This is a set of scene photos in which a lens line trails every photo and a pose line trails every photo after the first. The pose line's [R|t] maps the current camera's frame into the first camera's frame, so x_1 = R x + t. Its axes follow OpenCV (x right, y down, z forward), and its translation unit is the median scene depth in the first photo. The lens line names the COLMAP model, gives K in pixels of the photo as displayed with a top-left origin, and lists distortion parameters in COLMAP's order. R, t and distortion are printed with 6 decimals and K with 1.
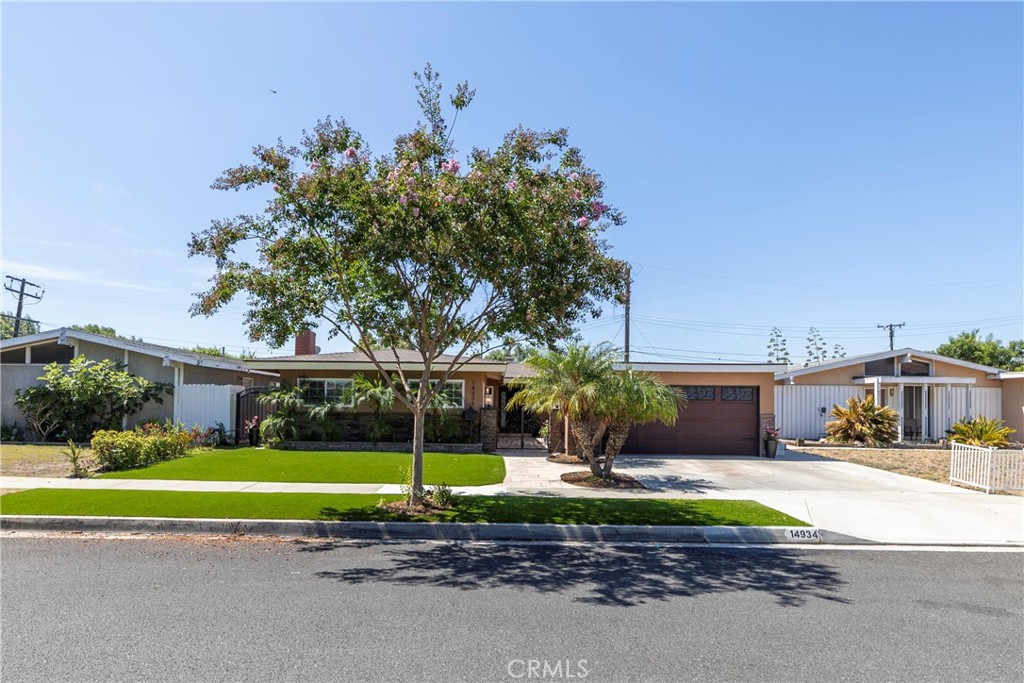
lens RADIAL K [[588.9, 0, 507.5], [0, 588.9, 394.5], [0, 0, 1]] dist [0.000821, 0.000062]
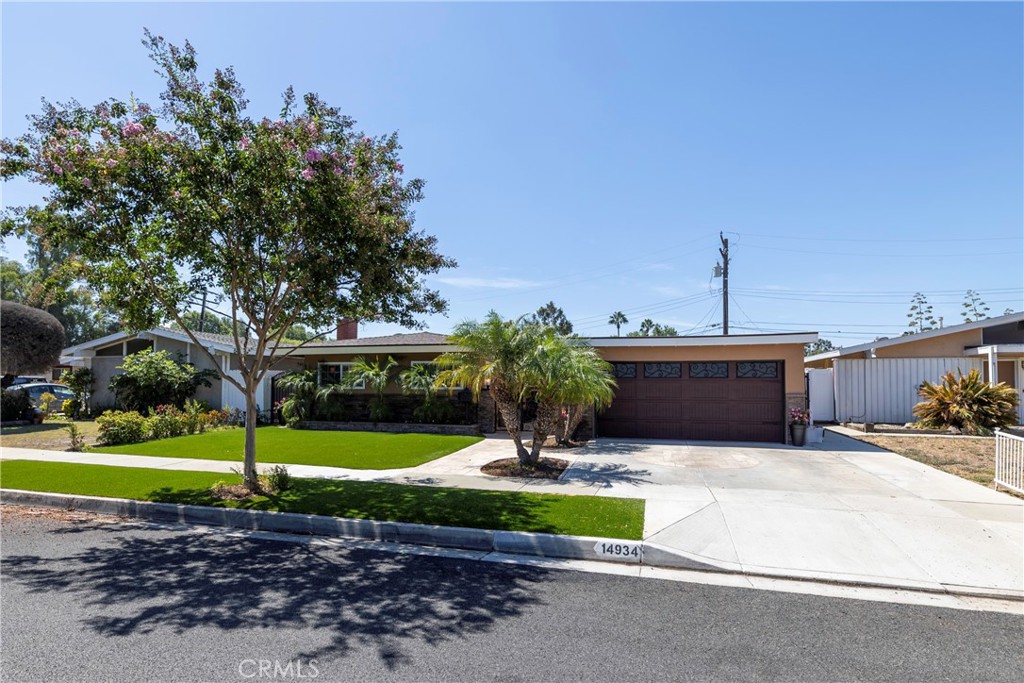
lens RADIAL K [[553.7, 0, 494.6], [0, 553.7, 372.2], [0, 0, 1]] dist [-0.000601, -0.000107]
pose [[0.957033, -0.016723, -0.289496, 0.263185], [0.014444, 0.999846, -0.010007, 0.004777], [0.289619, 0.005395, 0.957127, 0.122388]]
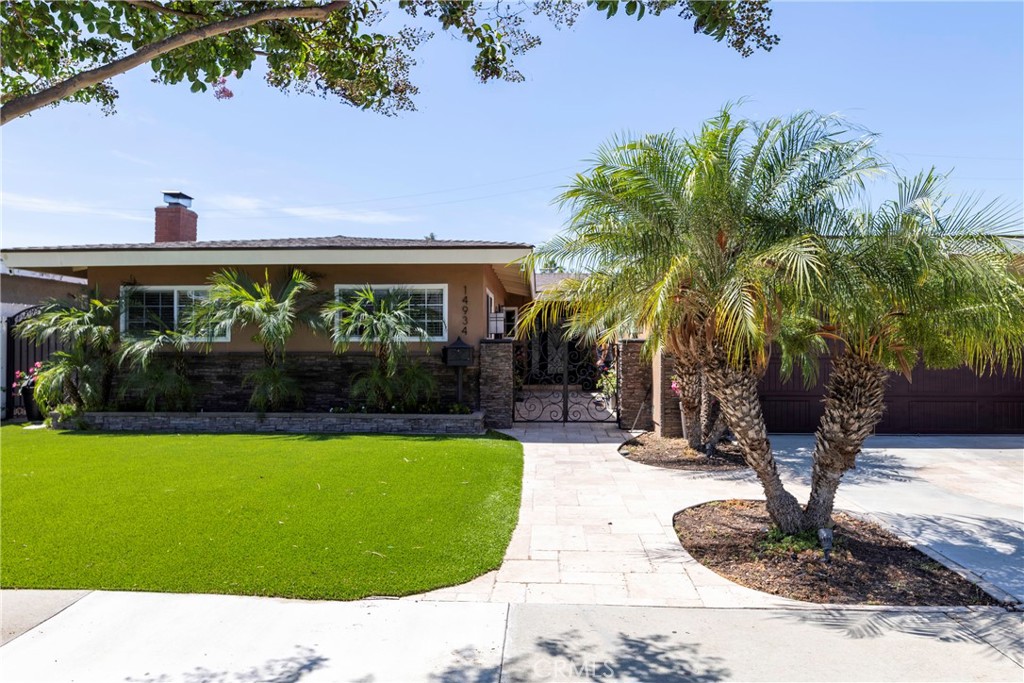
lens RADIAL K [[693.6, 0, 512.0], [0, 693.6, 341.5], [0, 0, 1]] dist [0.006408, -0.000098]
pose [[0.998310, -0.013562, -0.056512, 0.014691], [0.014350, 0.999805, 0.013552, 0.017256], [0.056317, -0.014340, 0.998310, 0.440699]]
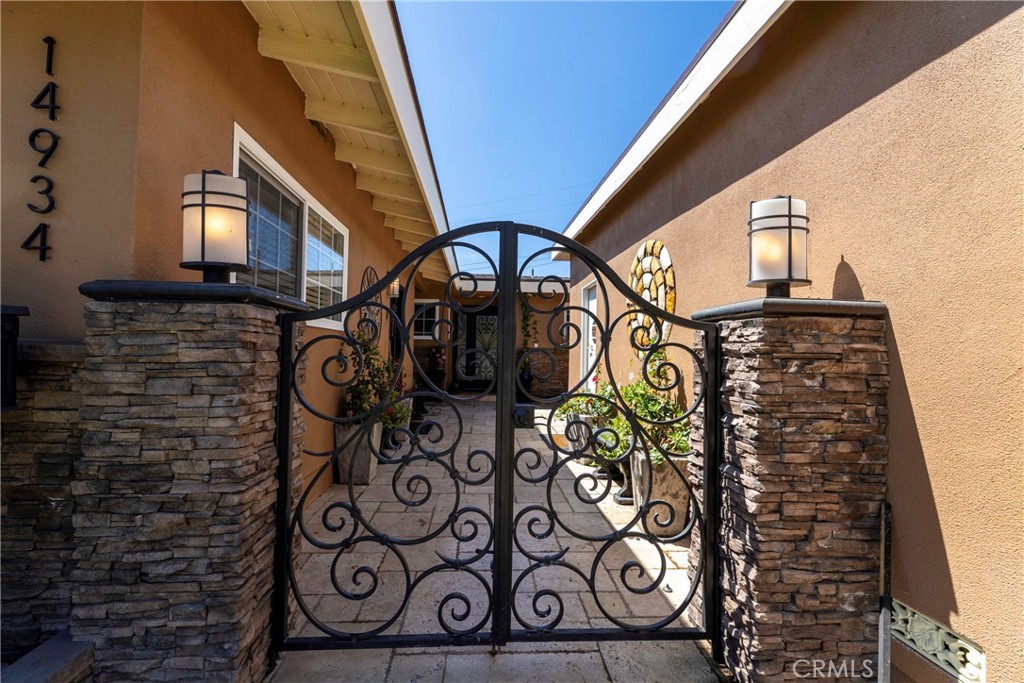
lens RADIAL K [[426.6, 0, 512.0], [0, 426.6, 341.5], [0, 0, 1]] dist [-0.001196, -0.000125]
pose [[0.997871, 0.007381, 0.064803, 0.022270], [-0.007159, 0.999968, -0.003654, 0.033818], [-0.064828, 0.003183, 0.997891, 0.968672]]
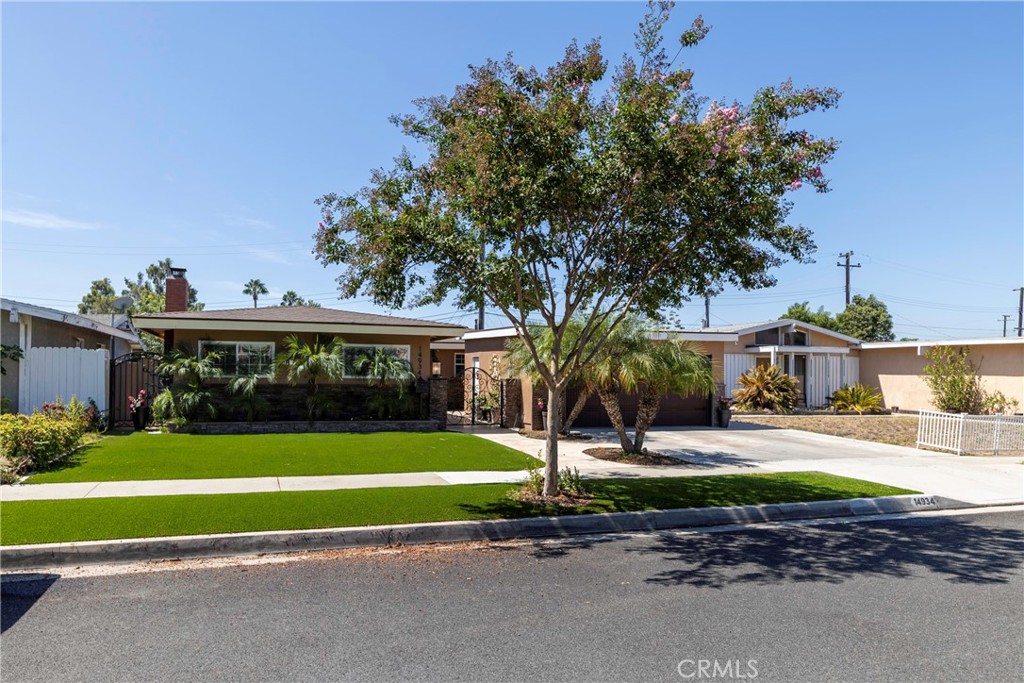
lens RADIAL K [[668.6, 0, 479.2], [0, 668.6, 363.0], [0, 0, 1]] dist [0.003320, -0.000154]
pose [[0.952490, 0.002865, 0.304557, -0.286965], [-0.004799, 0.999973, 0.005601, -0.005299], [-0.304533, -0.006797, 0.952478, 0.052497]]
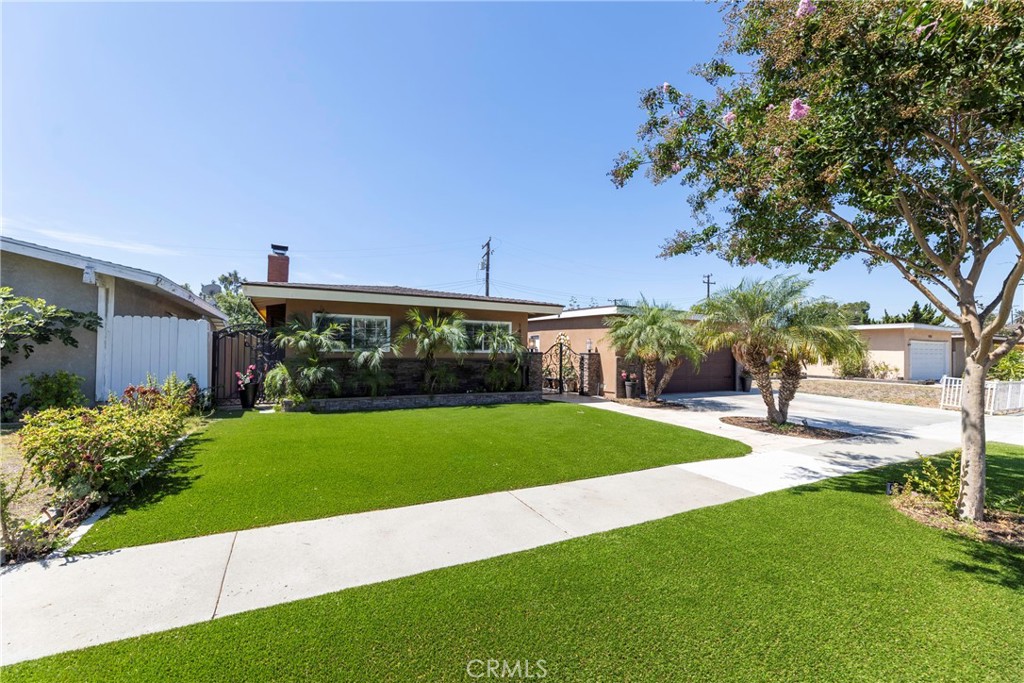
lens RADIAL K [[416.2, 0, 512.2], [0, 416.2, 344.0], [0, 0, 1]] dist [-0.000003, 0.000093]
pose [[0.892756, 0.005537, 0.450507, -0.387142], [-0.006458, 0.999979, 0.000508, 0.009684], [-0.450494, -0.003363, 0.892773, 0.436658]]
